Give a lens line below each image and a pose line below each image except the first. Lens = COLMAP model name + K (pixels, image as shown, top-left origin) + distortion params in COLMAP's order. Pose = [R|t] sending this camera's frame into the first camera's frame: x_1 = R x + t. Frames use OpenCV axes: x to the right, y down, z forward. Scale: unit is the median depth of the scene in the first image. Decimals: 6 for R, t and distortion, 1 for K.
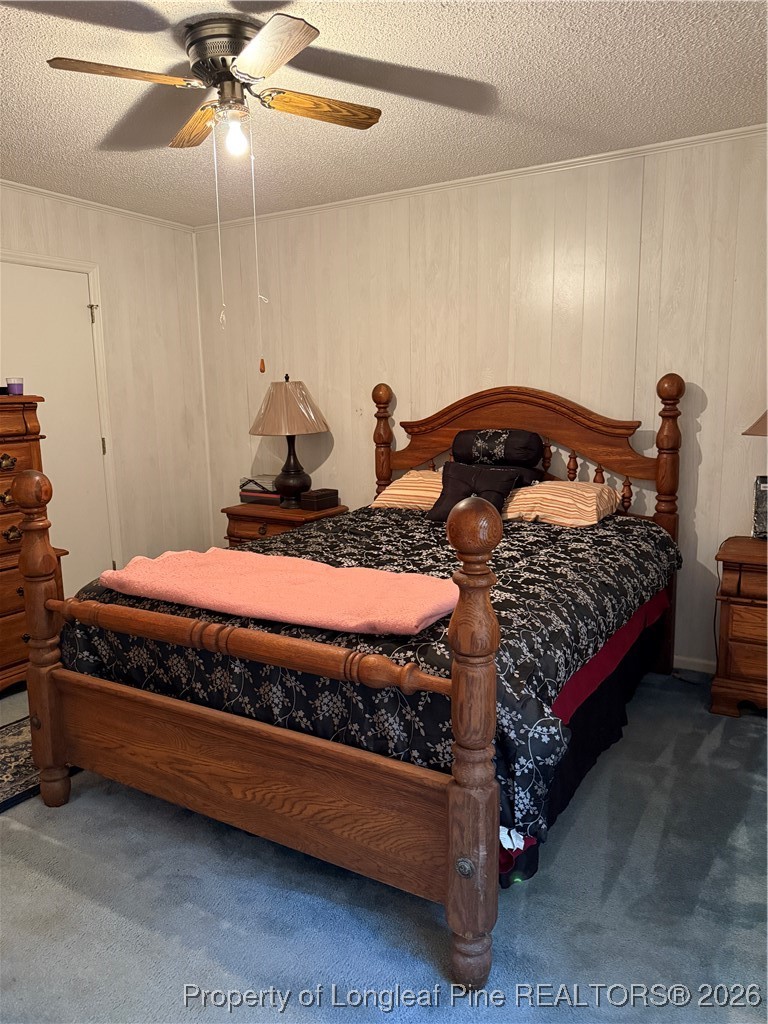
lens RADIAL K [[716.6, 0, 393.3], [0, 716.6, 528.5], [0, 0, 1]] dist [0.084503, -0.134457]
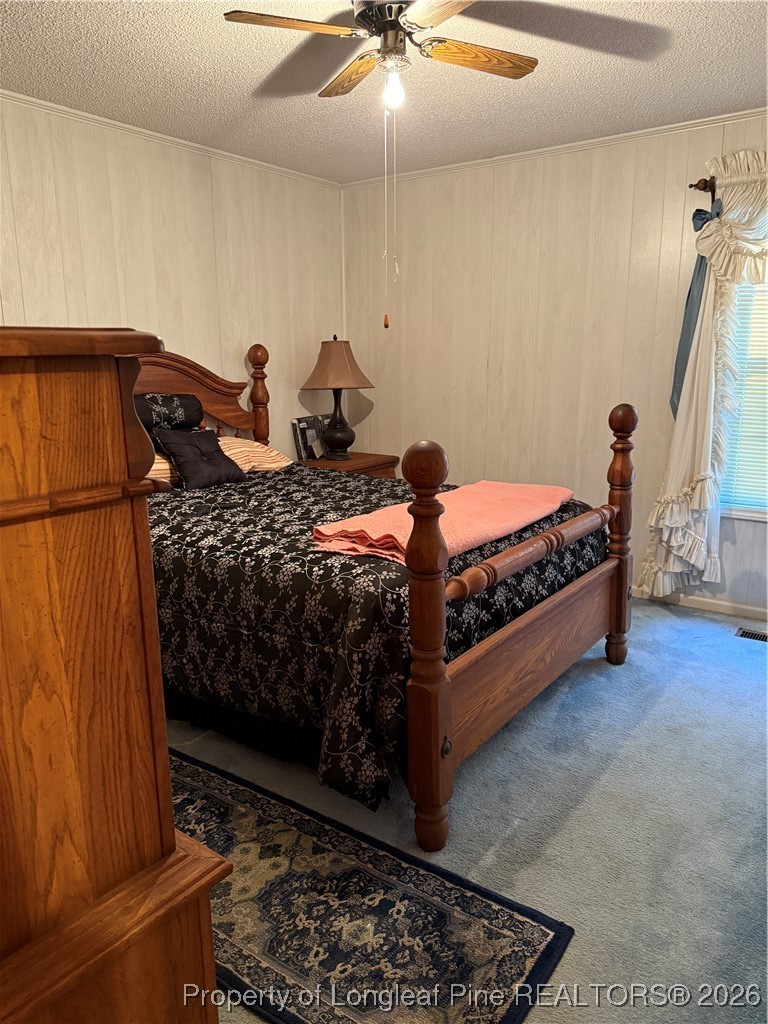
lens RADIAL K [[716.6, 0, 393.3], [0, 716.6, 528.5], [0, 0, 1]] dist [0.084503, -0.134457]
pose [[0.085905, -0.219049, 0.971925, -0.893424], [0.191920, 0.960899, 0.199600, -0.107832], [-0.977644, 0.169385, 0.124586, 0.655676]]
